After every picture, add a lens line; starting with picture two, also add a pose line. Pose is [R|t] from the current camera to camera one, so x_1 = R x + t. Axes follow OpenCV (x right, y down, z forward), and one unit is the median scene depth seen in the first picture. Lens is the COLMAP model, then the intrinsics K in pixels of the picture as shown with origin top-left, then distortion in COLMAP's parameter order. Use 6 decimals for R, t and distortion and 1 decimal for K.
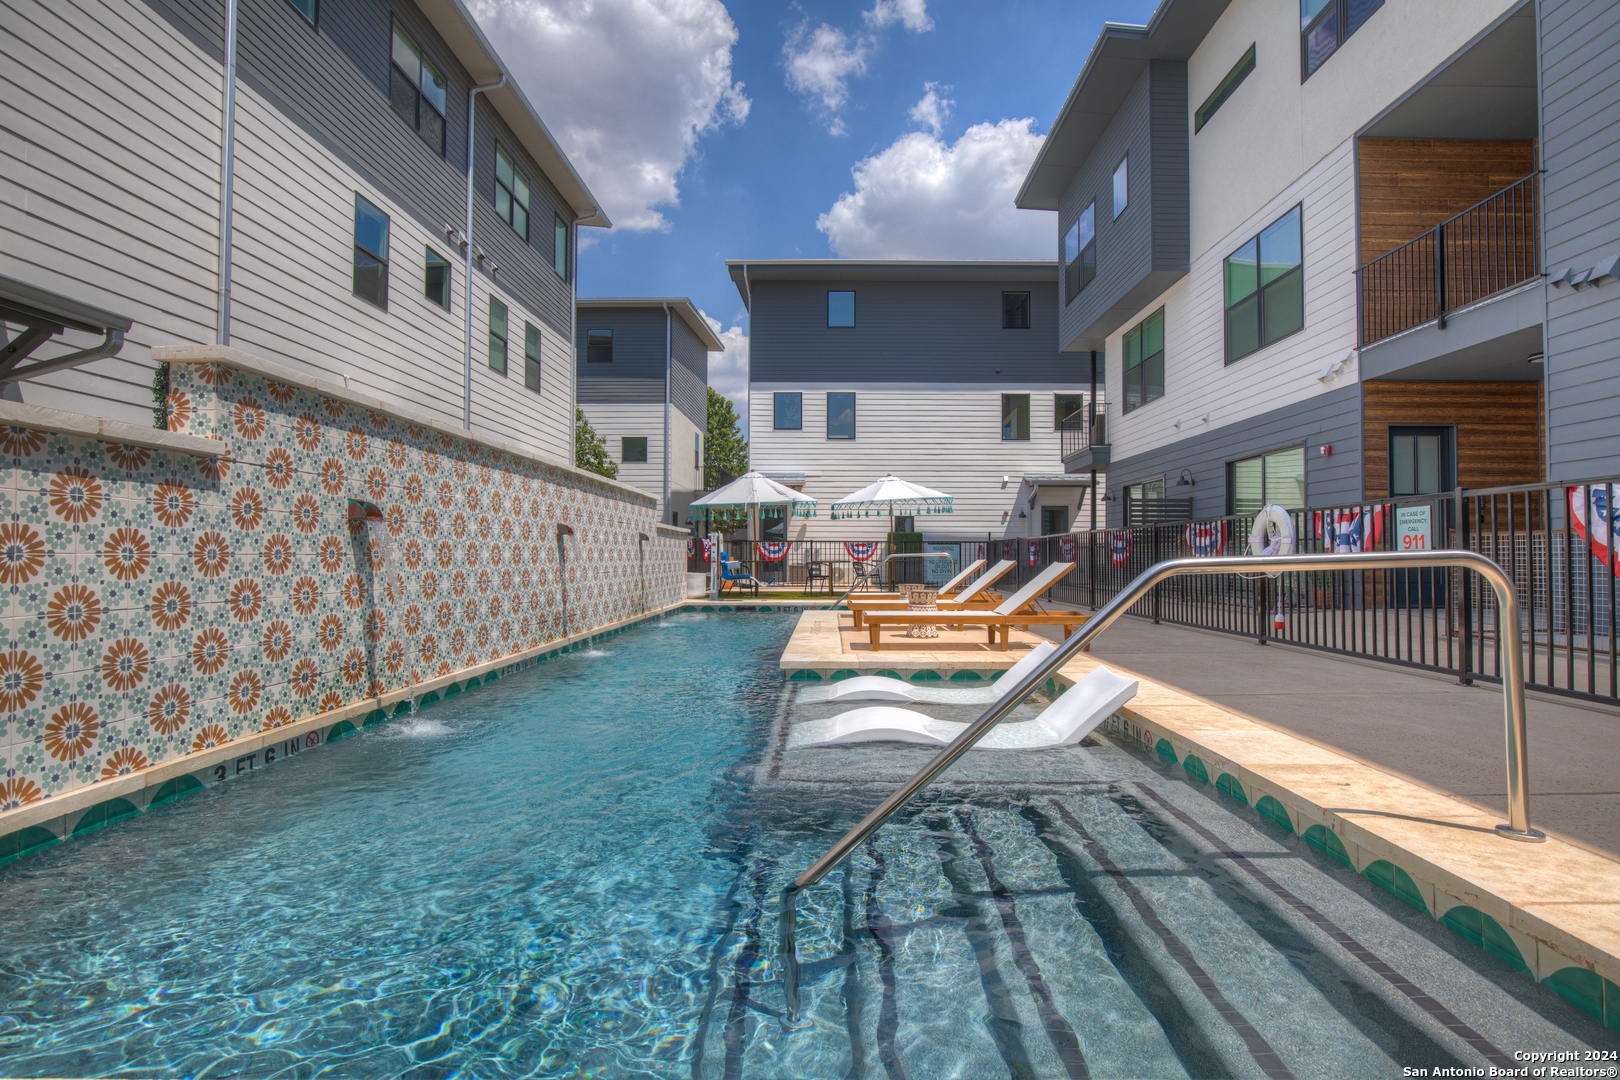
lens RADIAL K [[798.0, 0, 839.6], [0, 798.0, 545.5], [0, 0, 1]] dist [-0.030218, 0.002926]
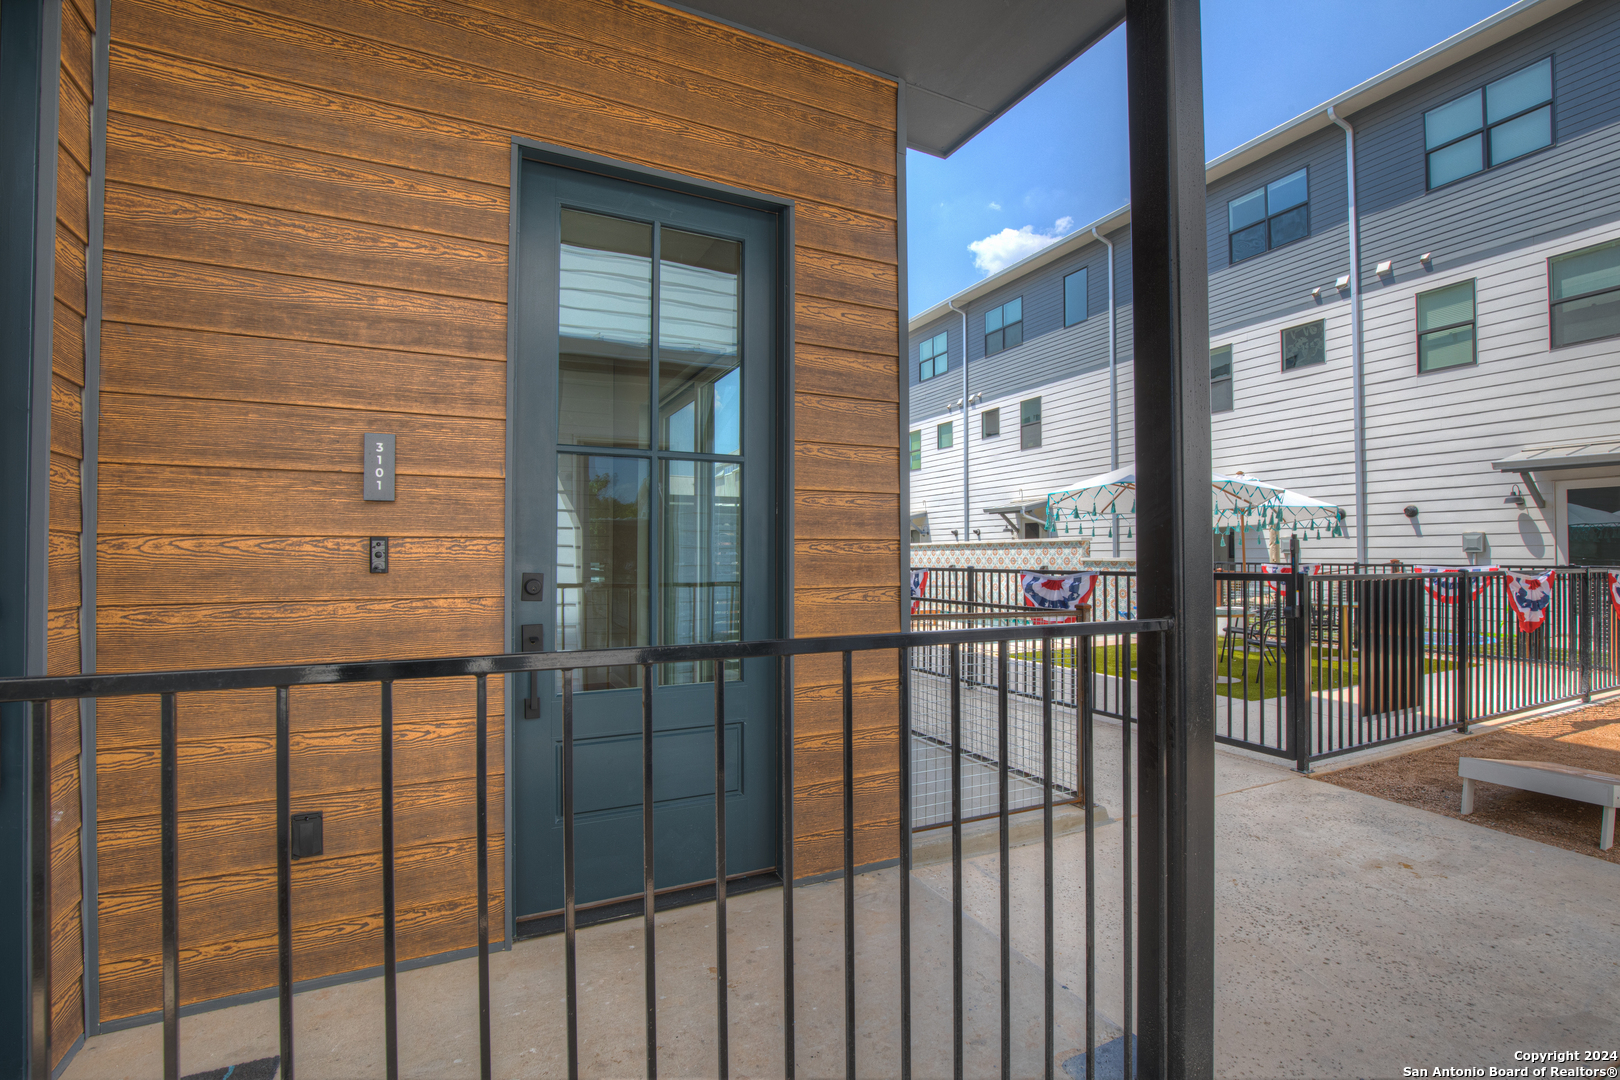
lens RADIAL K [[743.1, 0, 825.6], [0, 743.1, 545.8], [0, 0, 1]] dist [-0.037872, 0.008234]
pose [[-0.895963, -0.003960, -0.444112, 1.132889], [0.008923, 0.999598, -0.026916, -0.028842], [0.444040, -0.028078, -0.895567, 3.054124]]
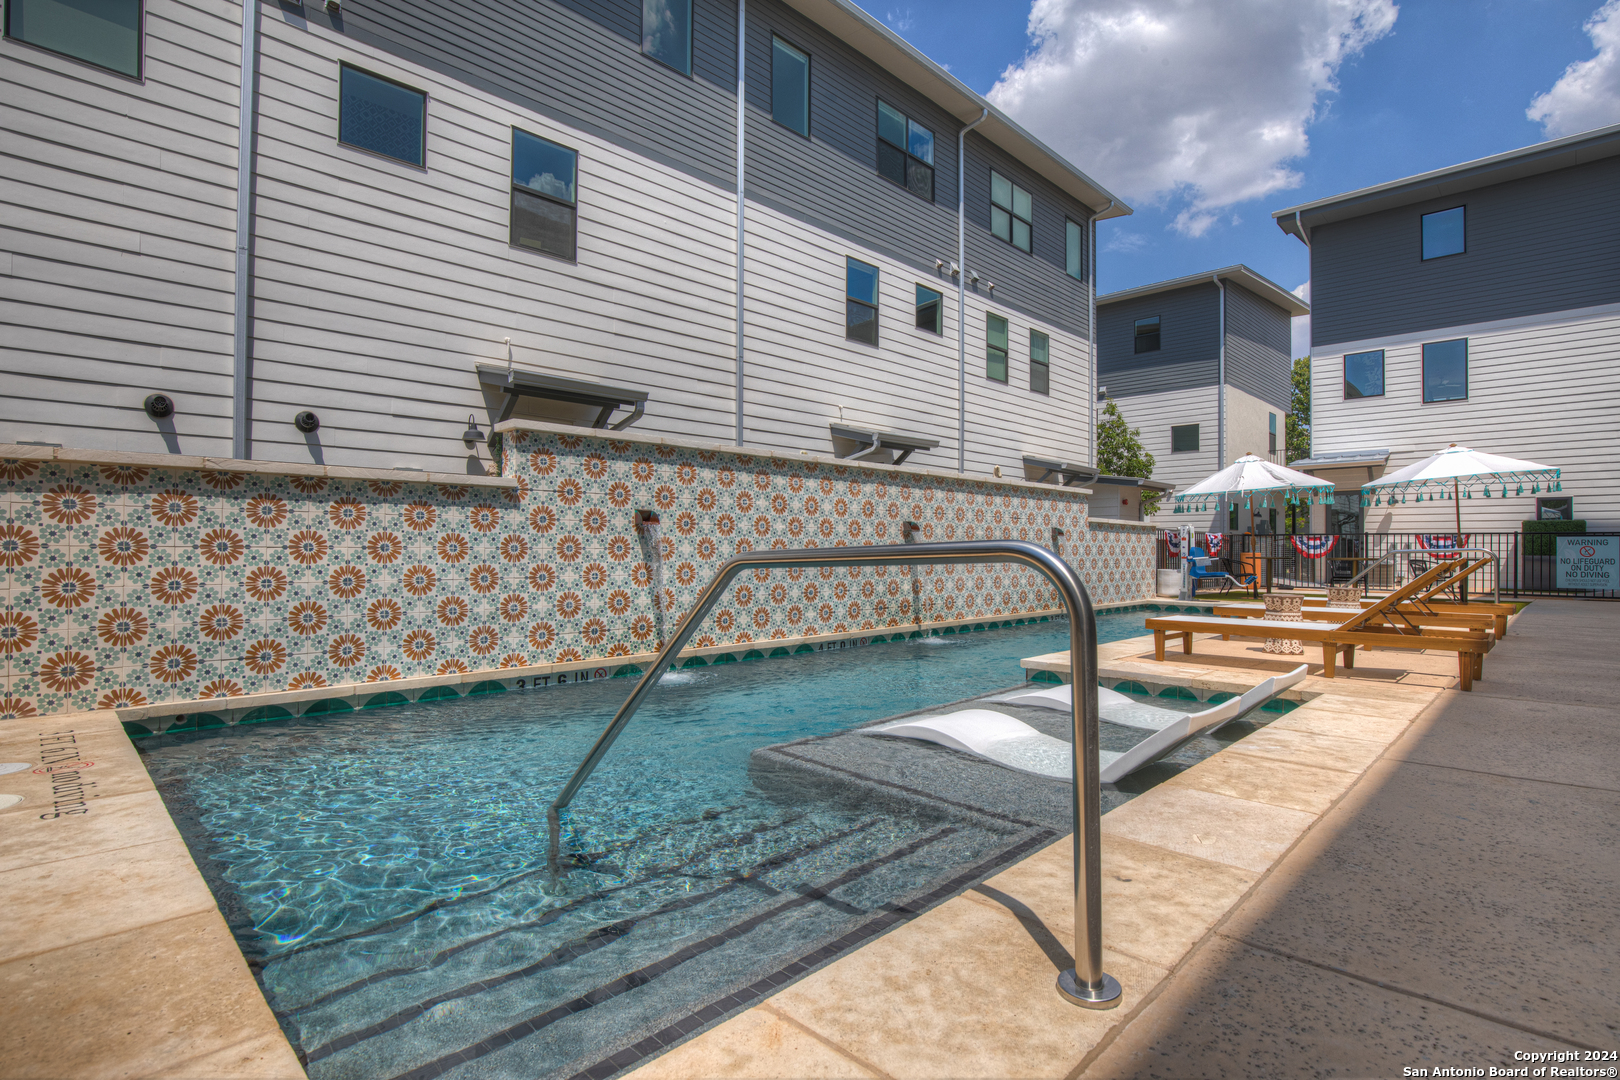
lens RADIAL K [[798.0, 0, 830.7], [0, 798.0, 549.2], [0, 0, 1]] dist [-0.030218, 0.002926]
pose [[0.717370, 0.001216, -0.696691, 0.358420], [0.006174, 0.999948, 0.008103, 0.001610], [0.696665, -0.010114, 0.717325, 0.120467]]
